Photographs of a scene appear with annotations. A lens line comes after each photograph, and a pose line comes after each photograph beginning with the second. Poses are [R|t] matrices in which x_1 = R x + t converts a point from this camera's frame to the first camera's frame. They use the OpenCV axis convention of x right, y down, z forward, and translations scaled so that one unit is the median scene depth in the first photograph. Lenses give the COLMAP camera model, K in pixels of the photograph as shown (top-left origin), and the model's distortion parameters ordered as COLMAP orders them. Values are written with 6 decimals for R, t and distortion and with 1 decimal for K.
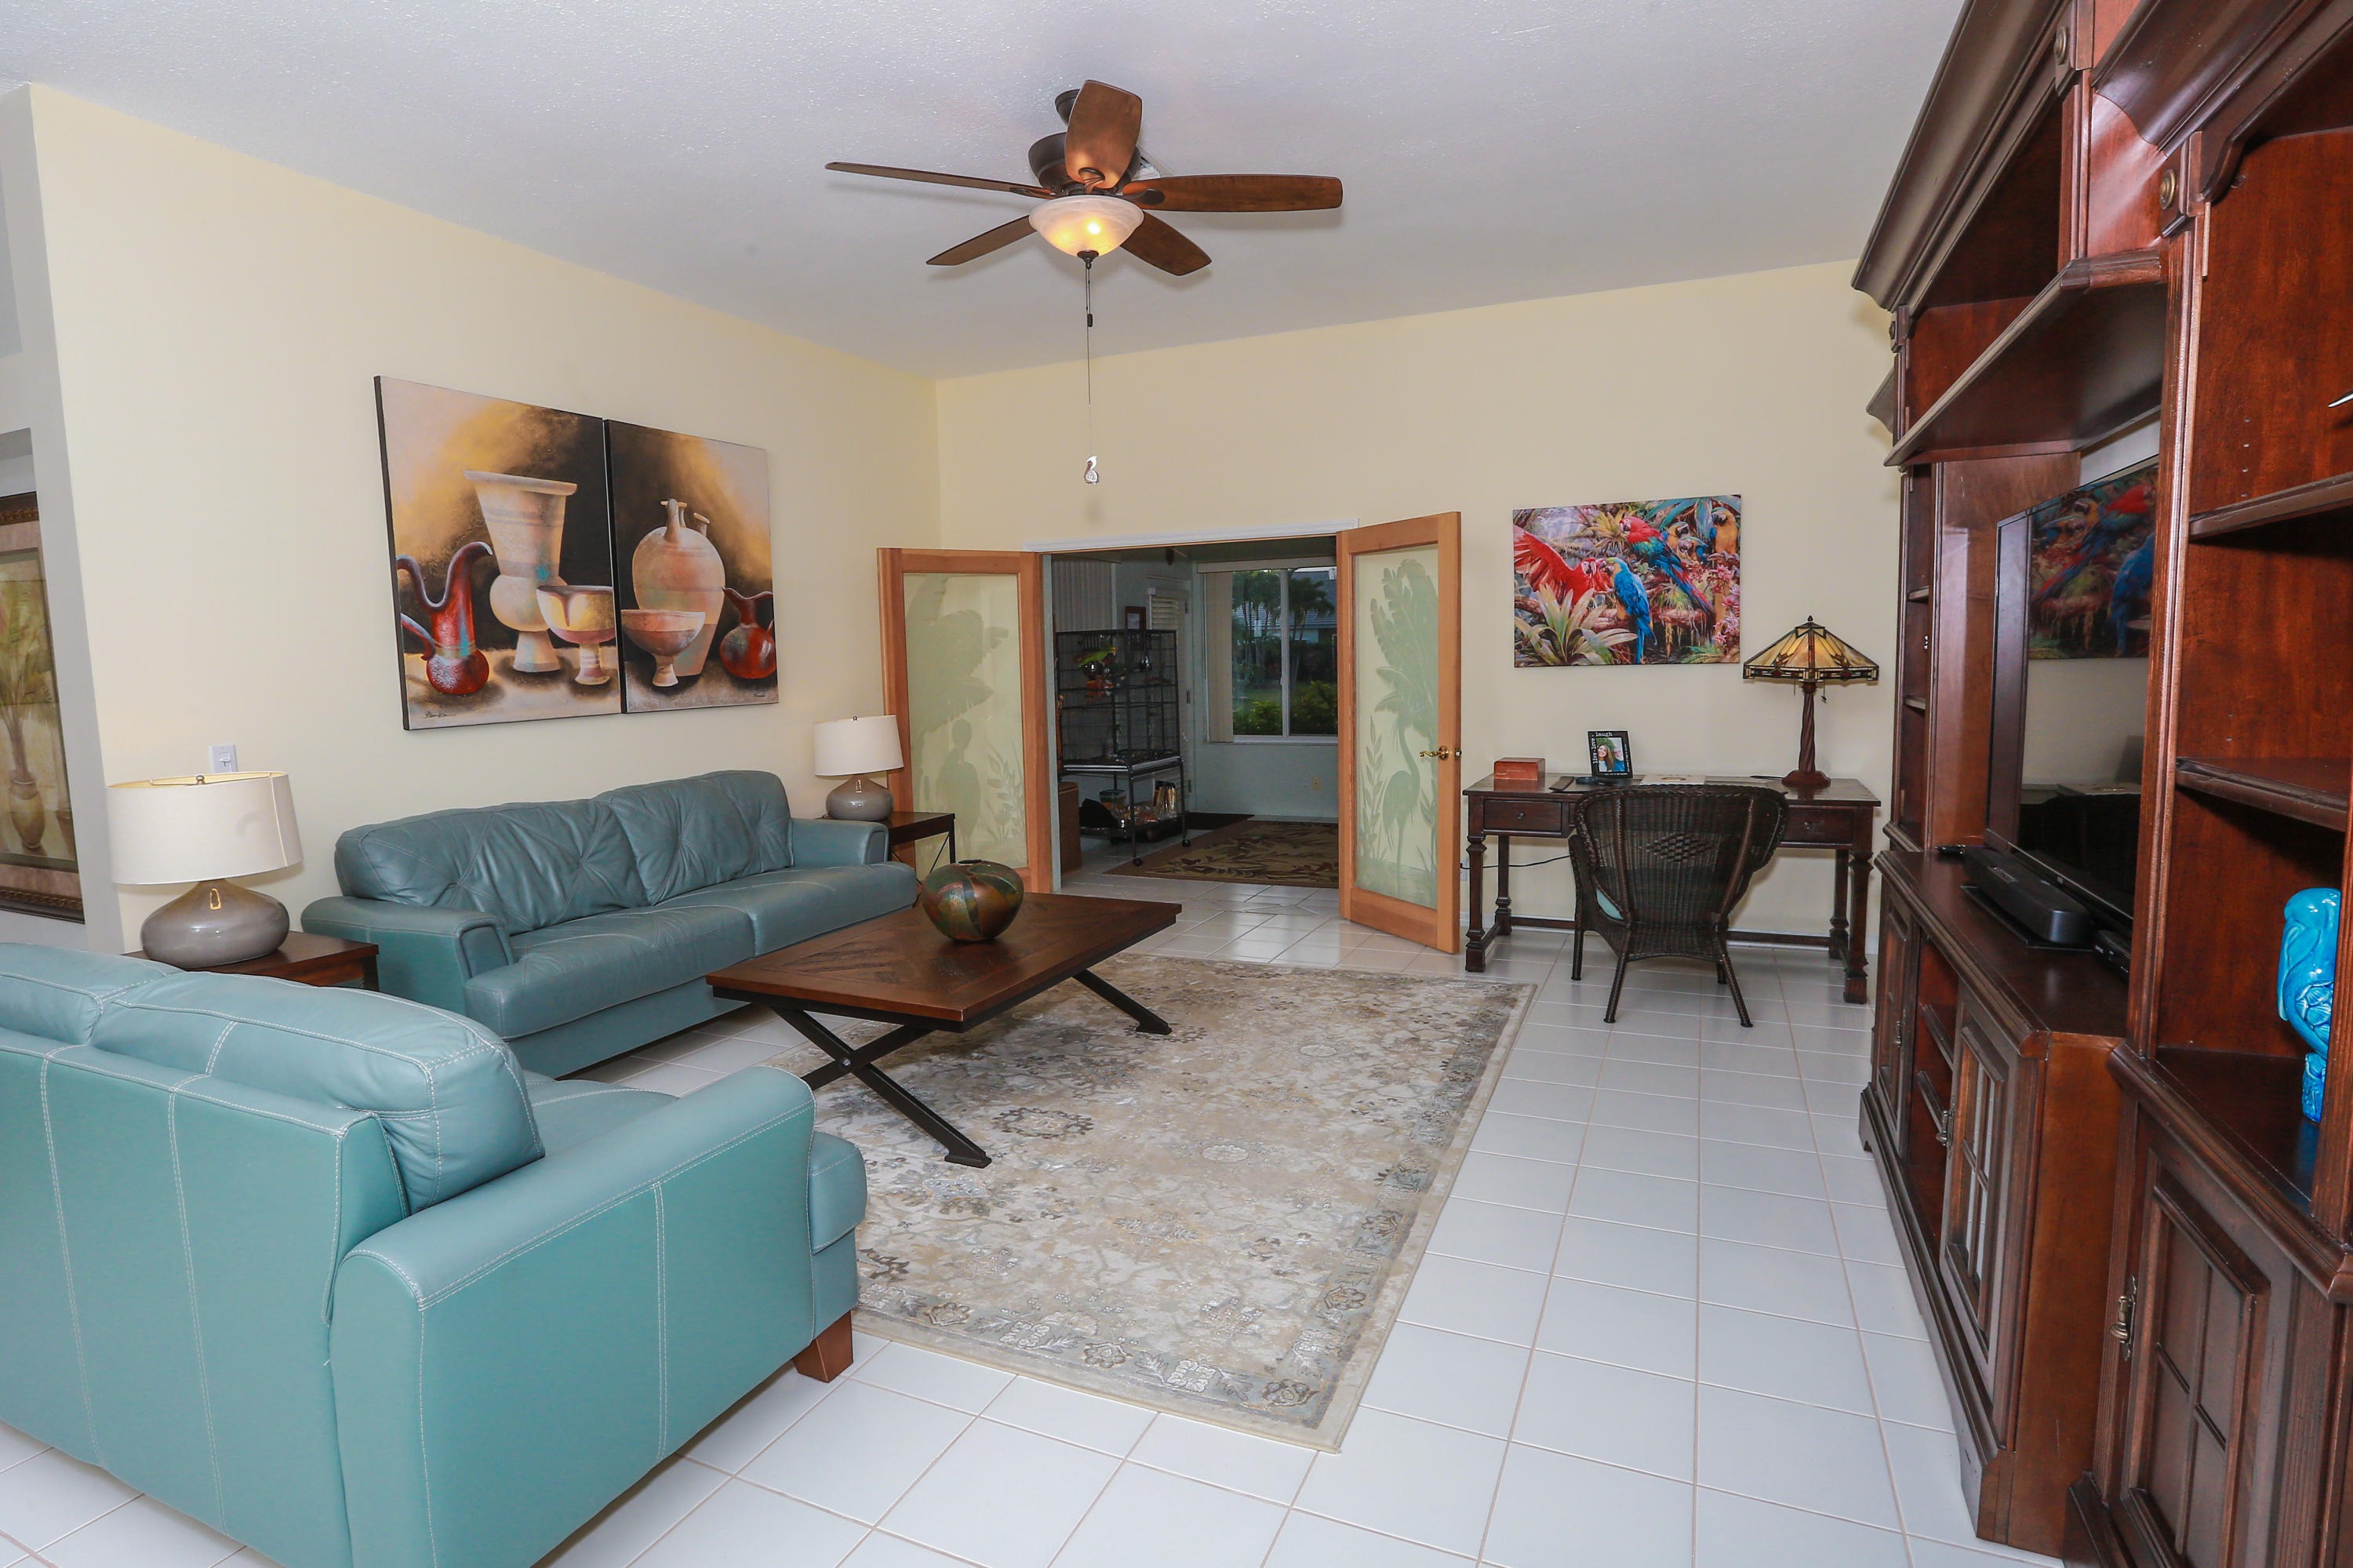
lens RADIAL K [[1096.6, 0, 1229.5], [0, 1096.6, 758.6], [0, 0, 1]] dist [-0.033023, 0.011427]
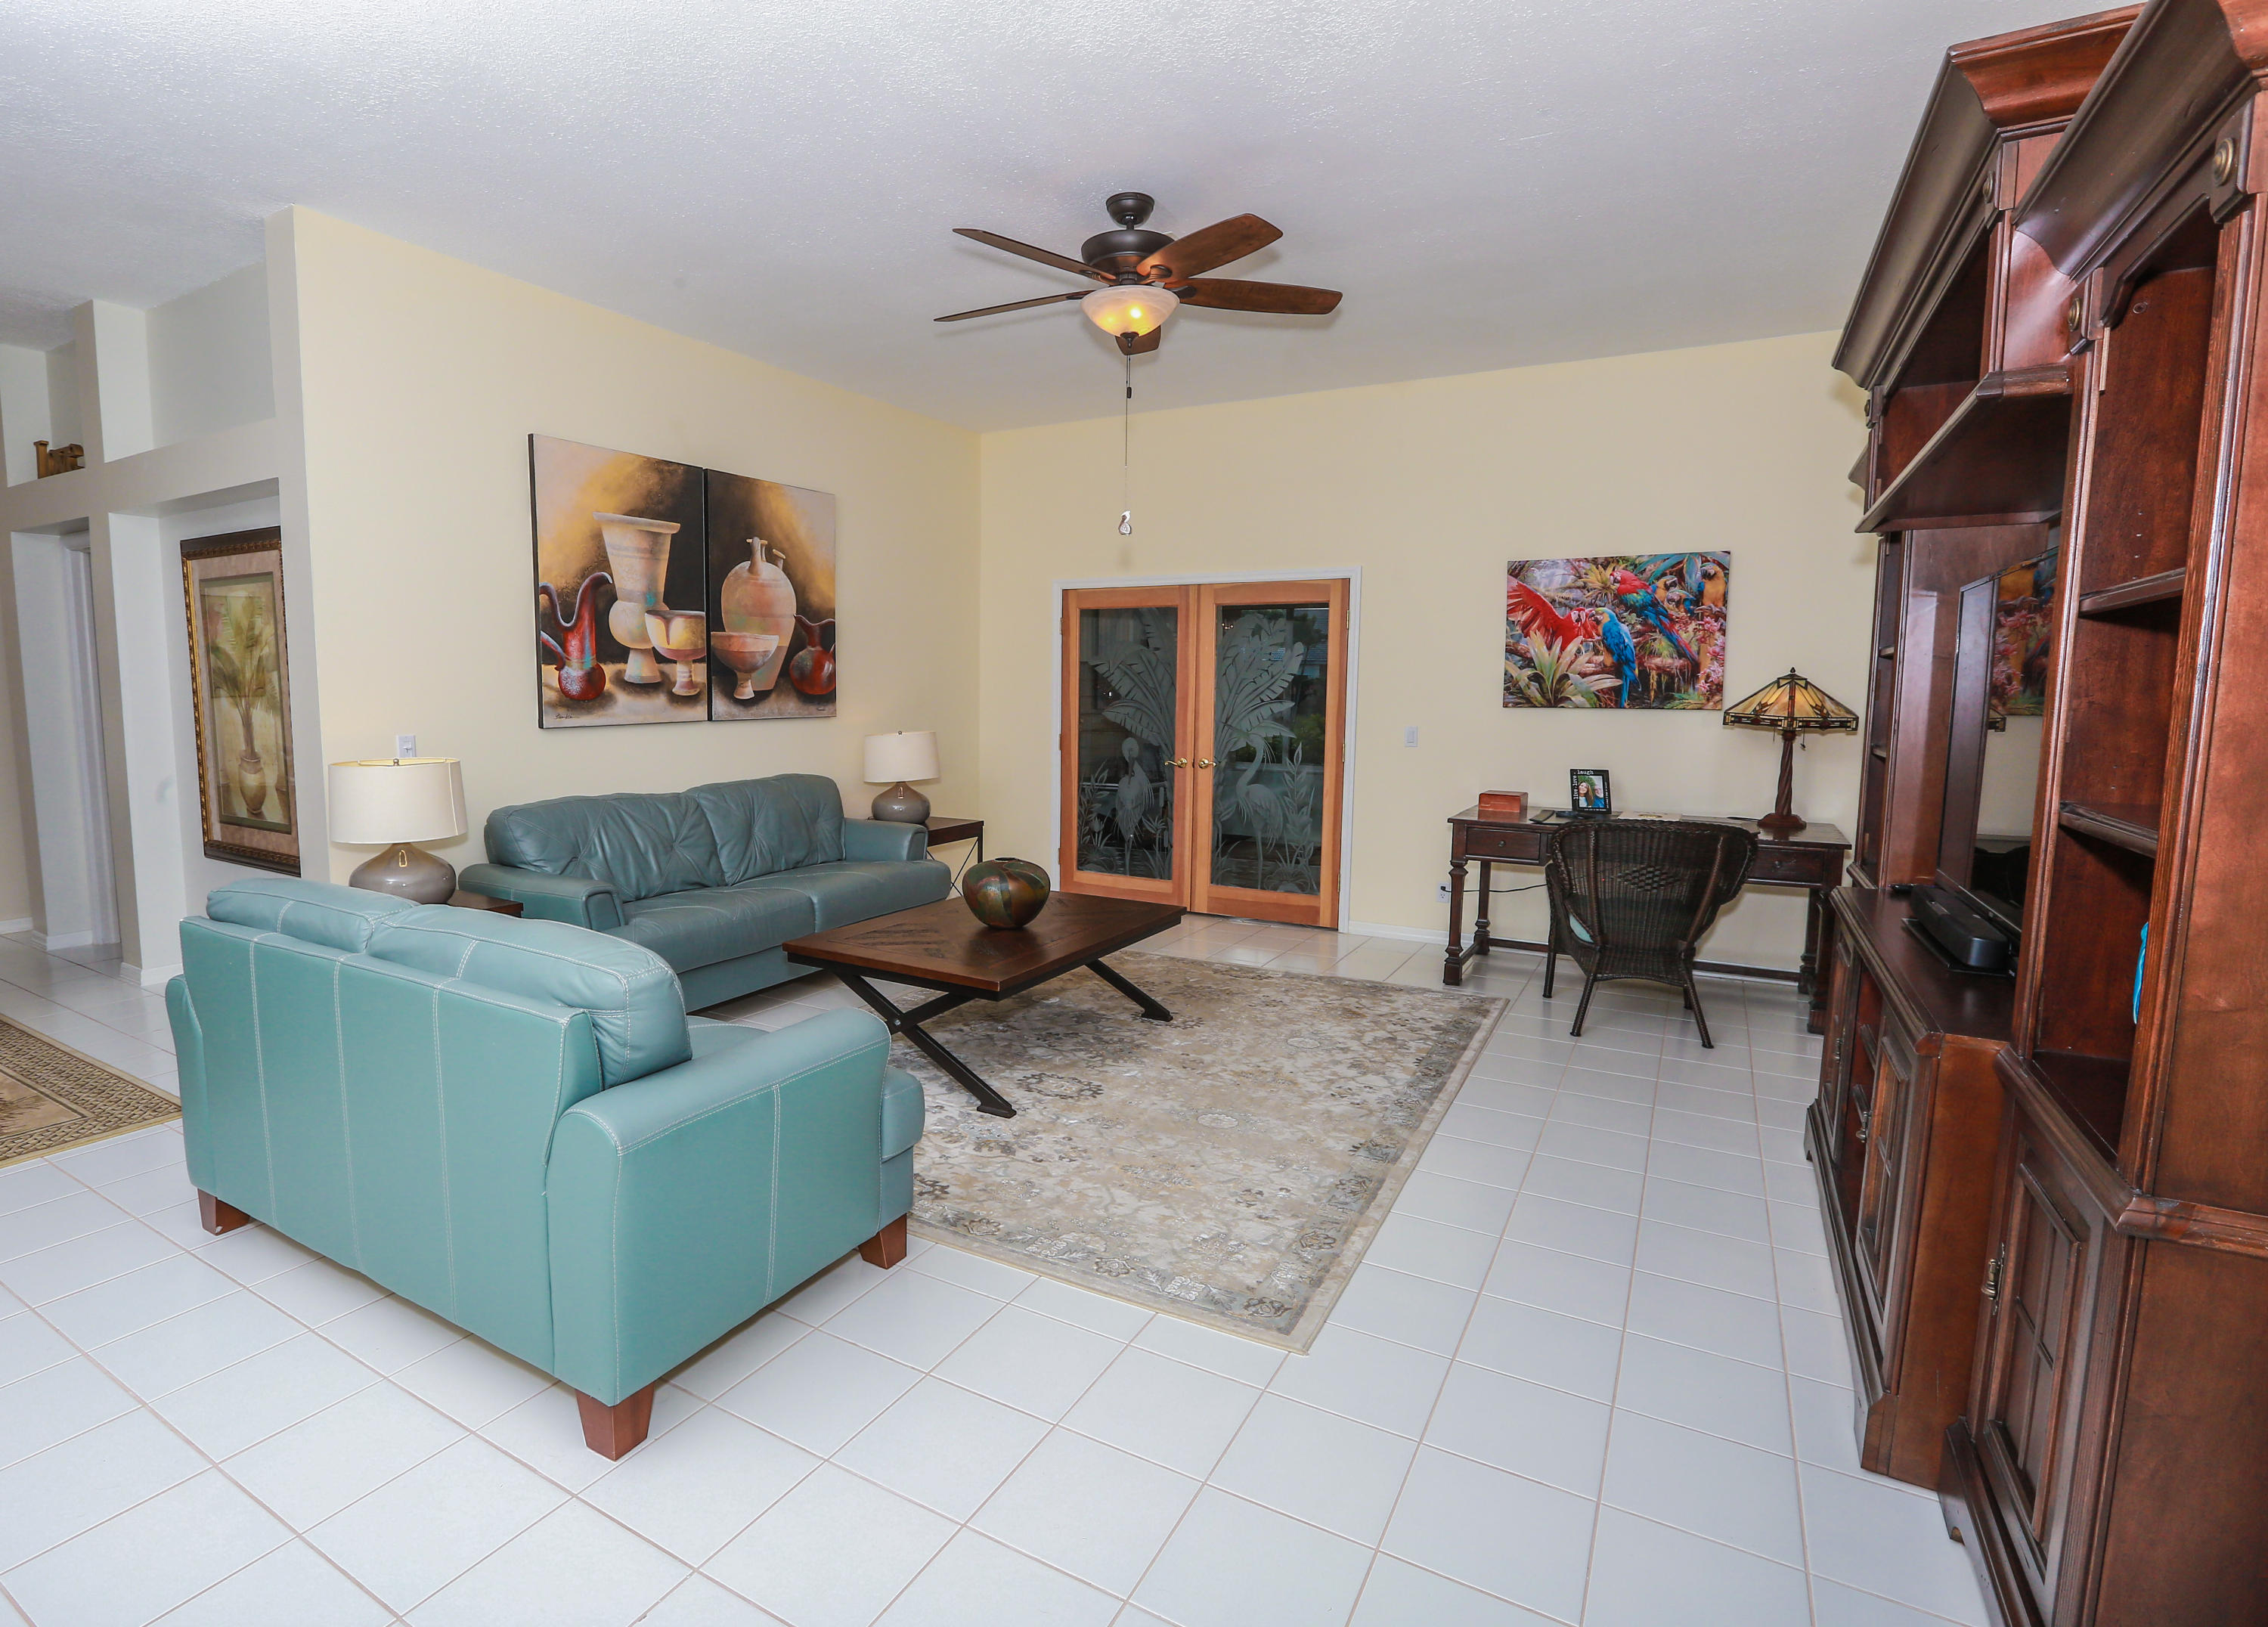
lens RADIAL K [[1064.1, 0, 1093.0], [0, 1064.1, 789.8], [0, 0, 1]] dist [-0.022683, 0.003459]
pose [[0.991432, 0.042560, -0.123499, -0.009451], [-0.042067, 0.999093, 0.006604, 0.009995], [0.123668, -0.001352, 0.992323, -0.109591]]
